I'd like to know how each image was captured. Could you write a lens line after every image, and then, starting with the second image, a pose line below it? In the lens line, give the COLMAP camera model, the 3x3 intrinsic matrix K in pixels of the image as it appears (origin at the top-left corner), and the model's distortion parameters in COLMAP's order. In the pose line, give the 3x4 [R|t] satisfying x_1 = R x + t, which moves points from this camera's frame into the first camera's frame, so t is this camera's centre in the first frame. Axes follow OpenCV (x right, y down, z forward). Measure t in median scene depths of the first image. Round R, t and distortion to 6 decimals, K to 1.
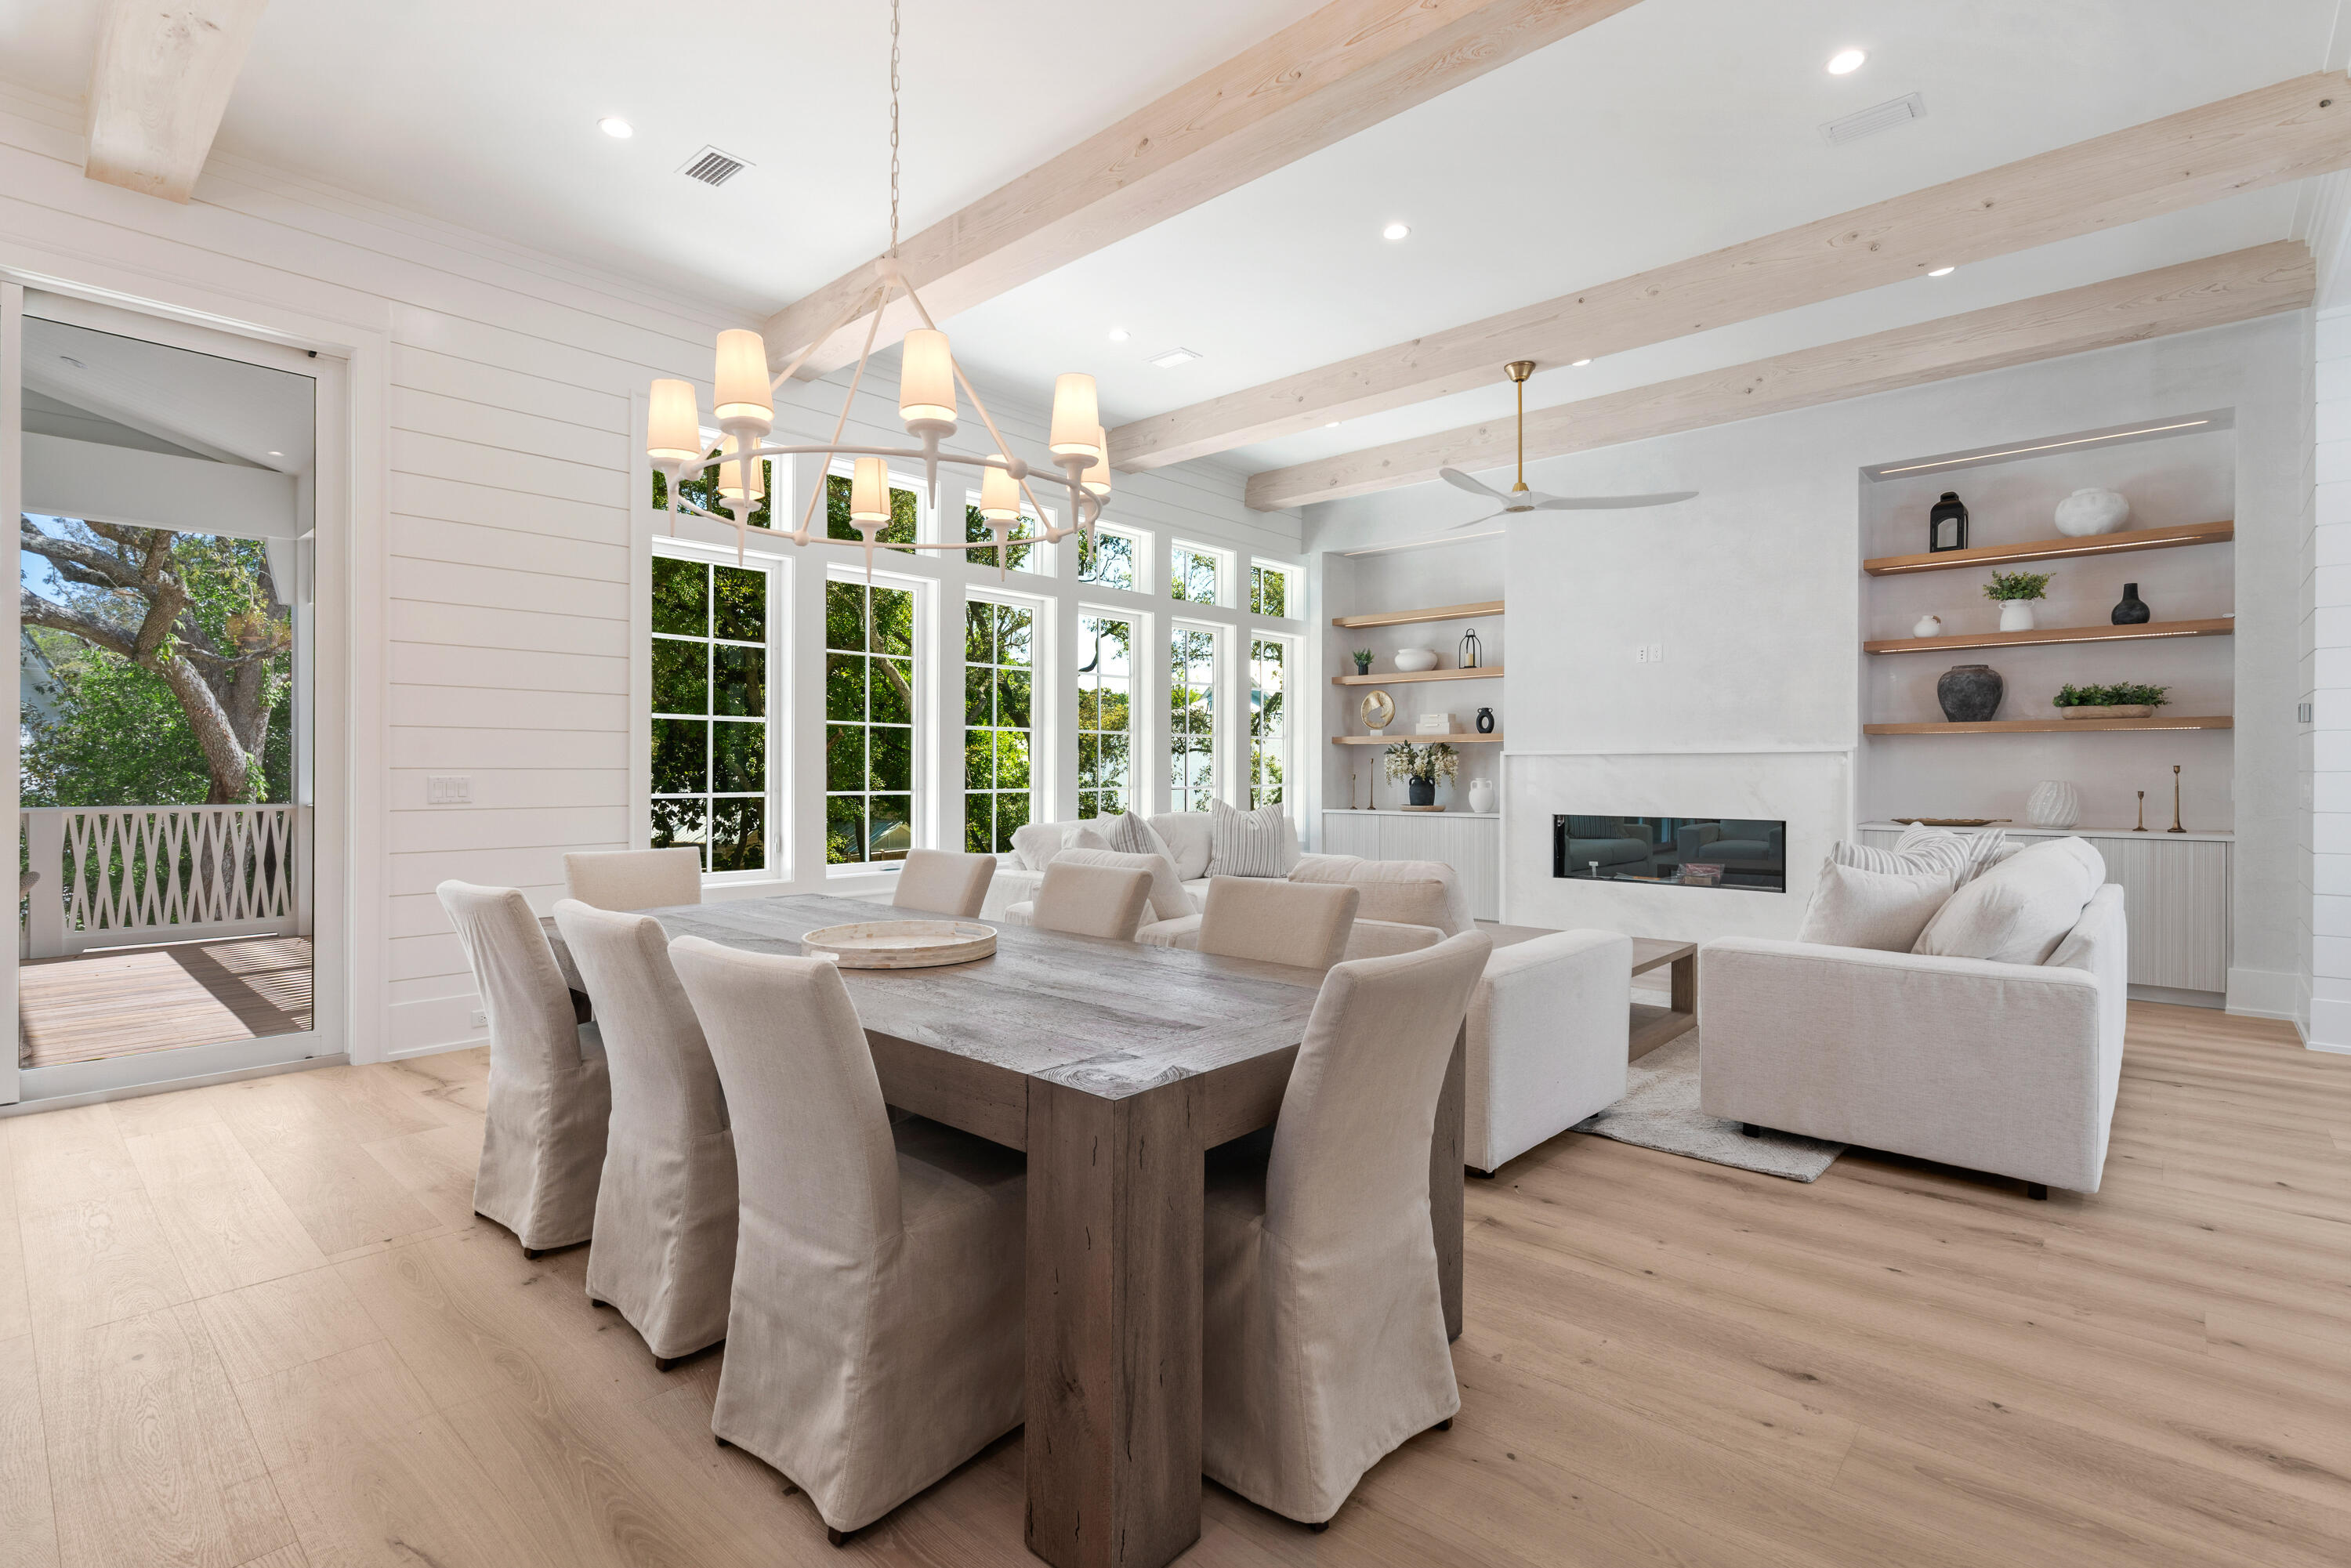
lens RADIAL K [[1101.2, 0, 1164.7], [0, 1101.2, 771.5], [0, 0, 1]] dist [0.002055, 0.000732]
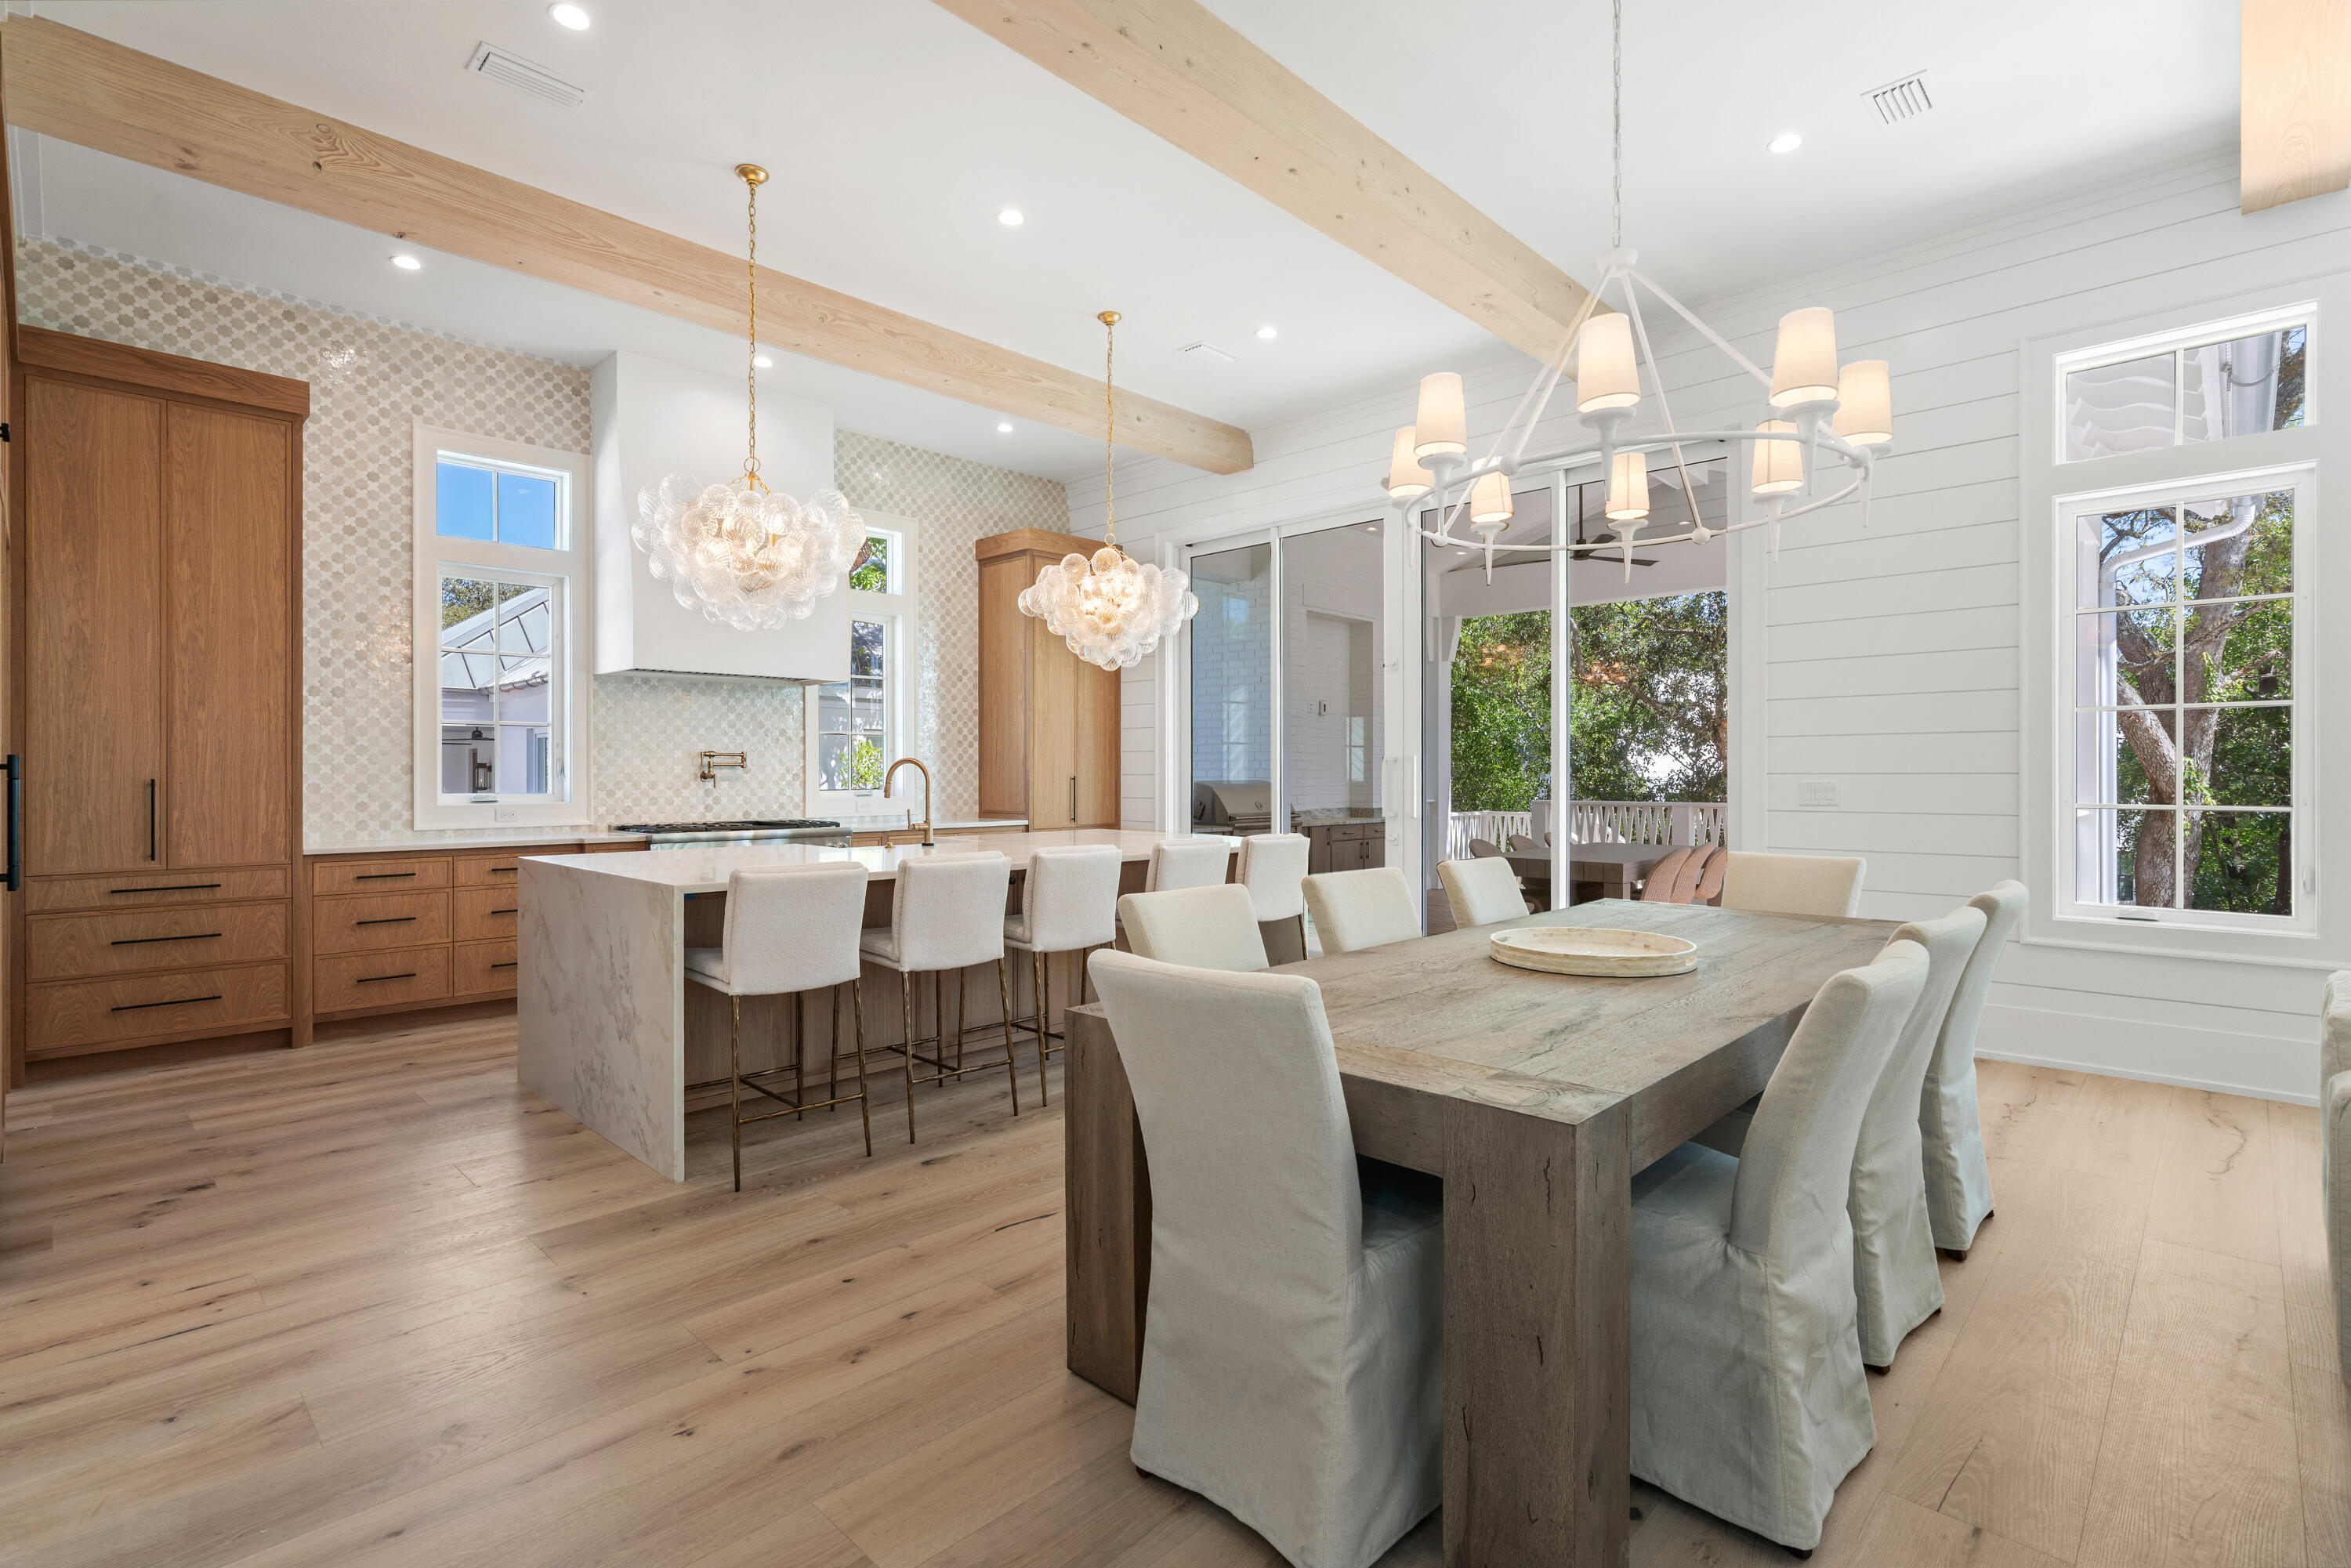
lens RADIAL K [[1101.2, 0, 1164.7], [0, 1101.2, 771.5], [0, 0, 1]] dist [0.002055, 0.000732]
pose [[-0.038075, -0.003240, -0.999270, 0.335503], [0.002565, 0.999991, -0.003340, -0.003539], [0.999272, -0.002690, -0.038066, 0.297501]]
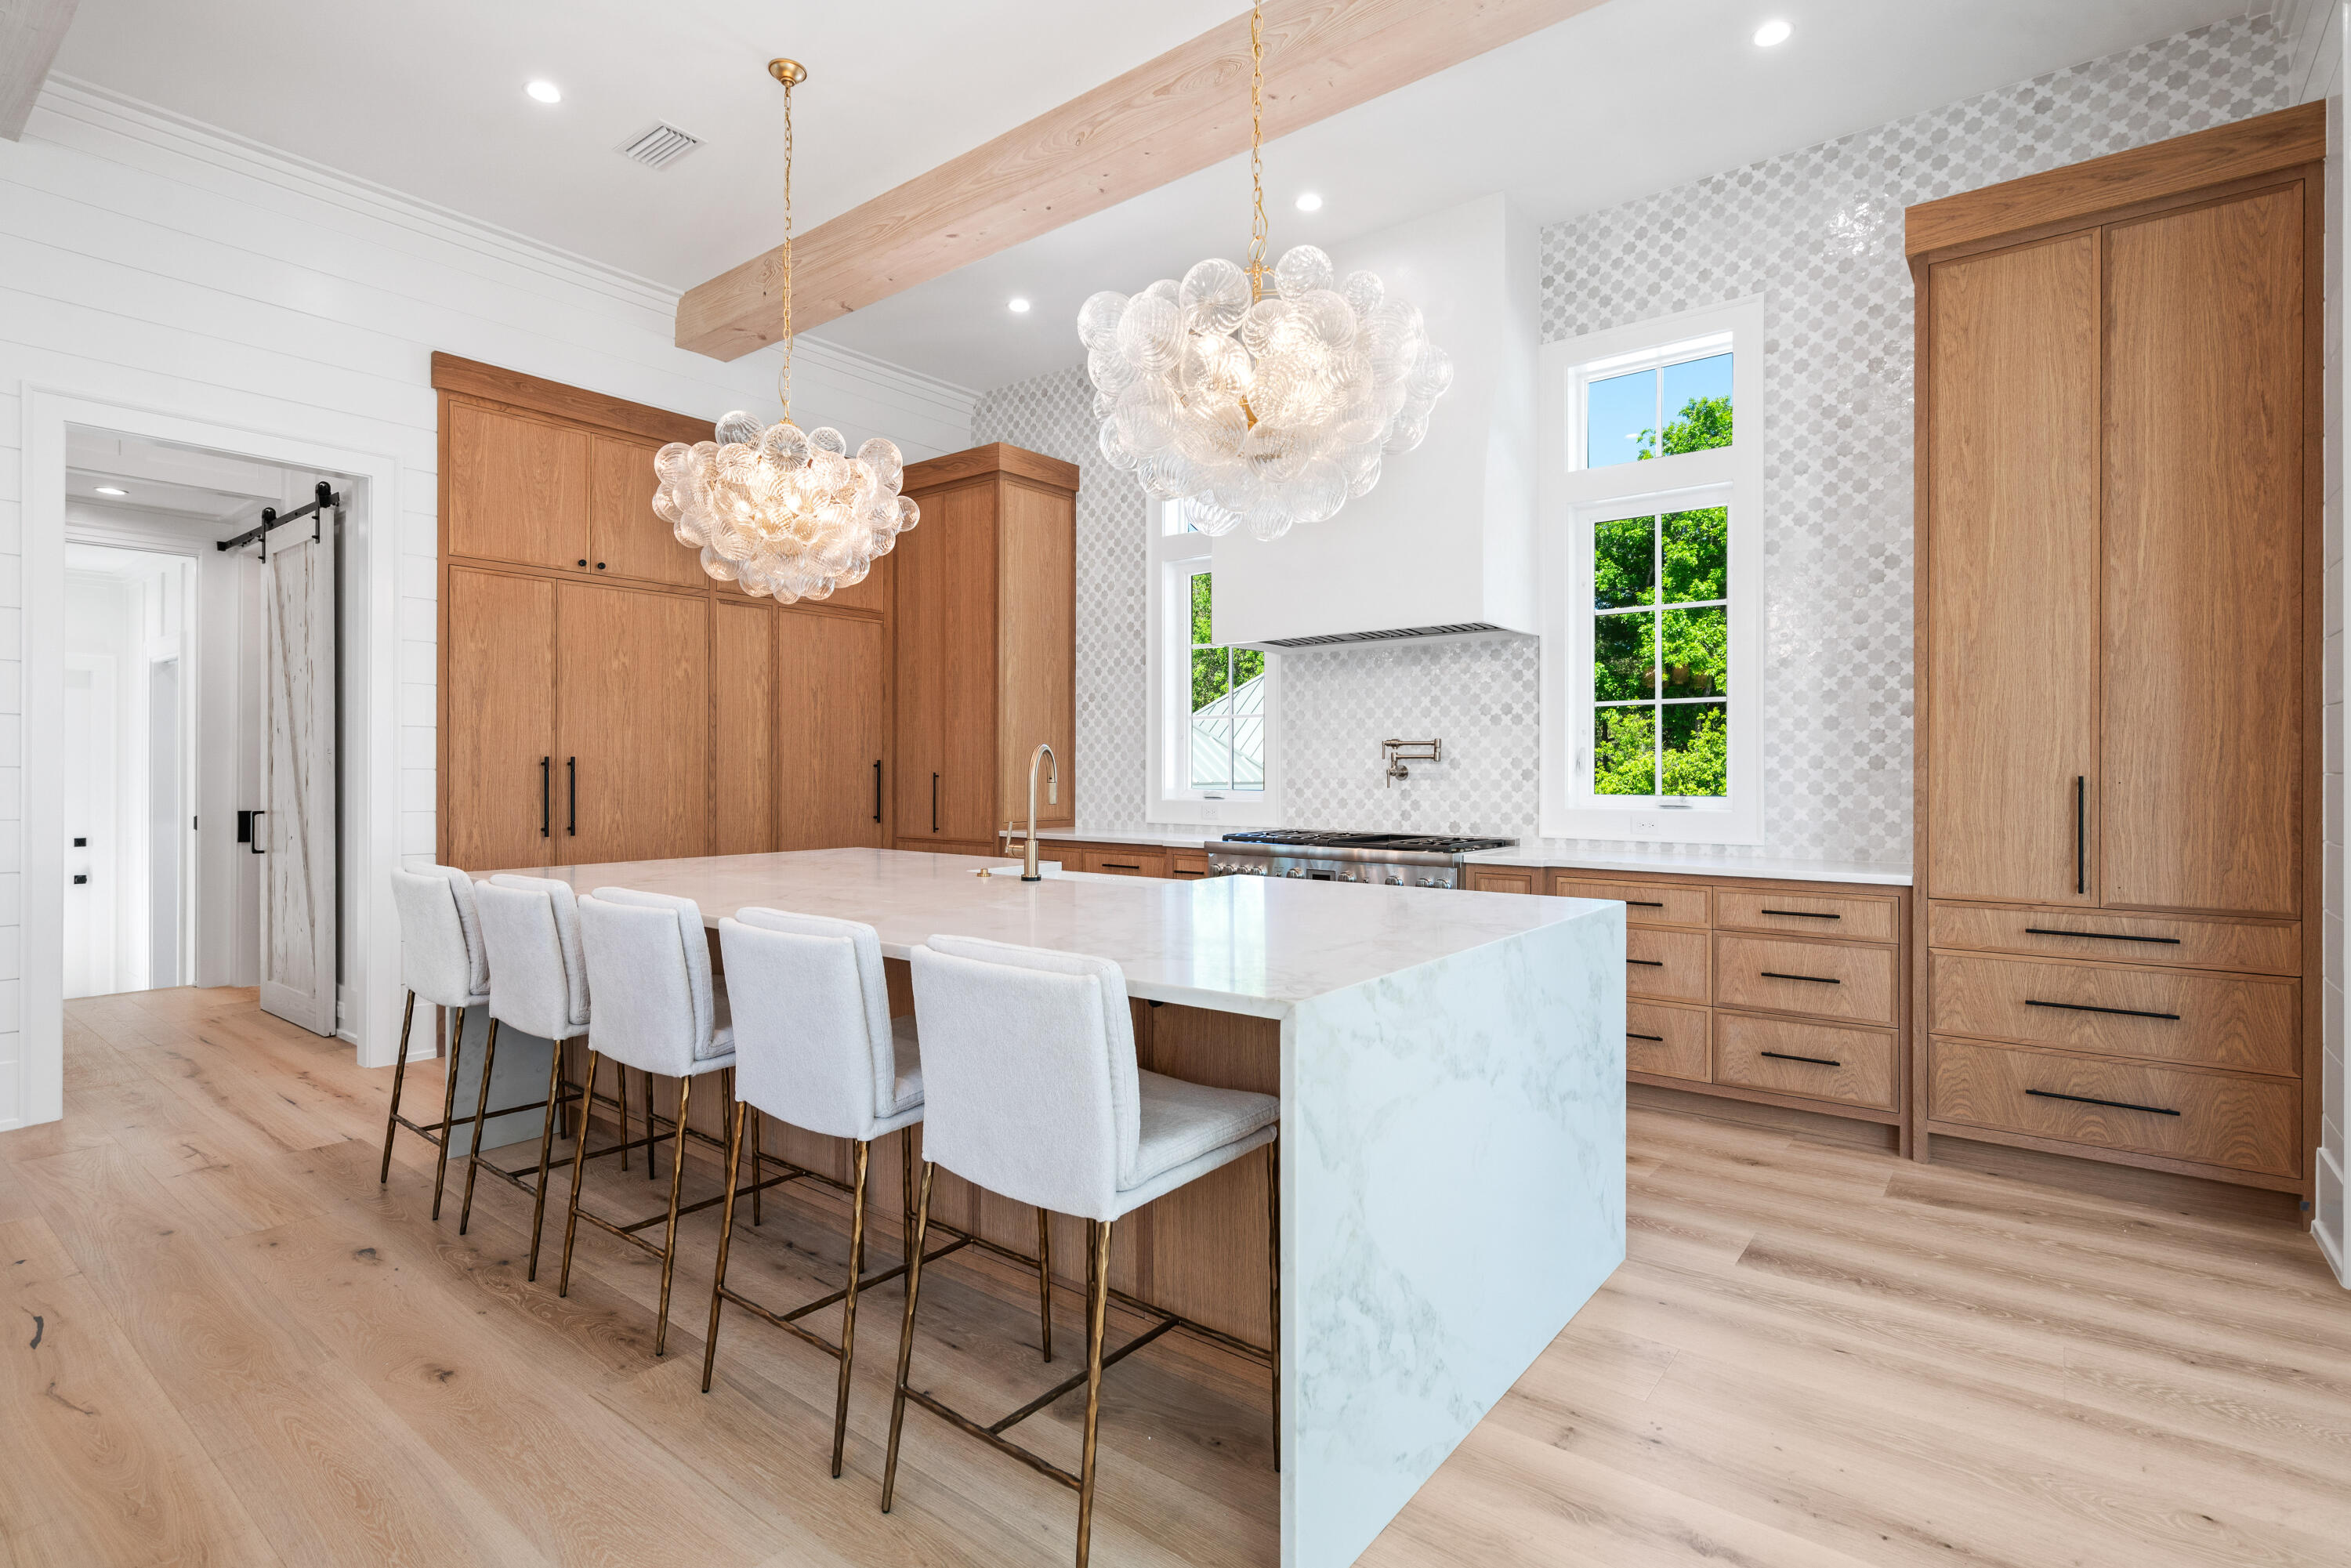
lens RADIAL K [[1138.9, 0, 1159.3], [0, 1138.9, 769.4], [0, 0, 1]] dist [0.000366, 0.001992]
pose [[-0.997489, -0.002813, -0.070766, -0.473995], [-0.002644, 0.999993, -0.002480, -0.003524], [0.070772, -0.002287, -0.997490, 0.627266]]
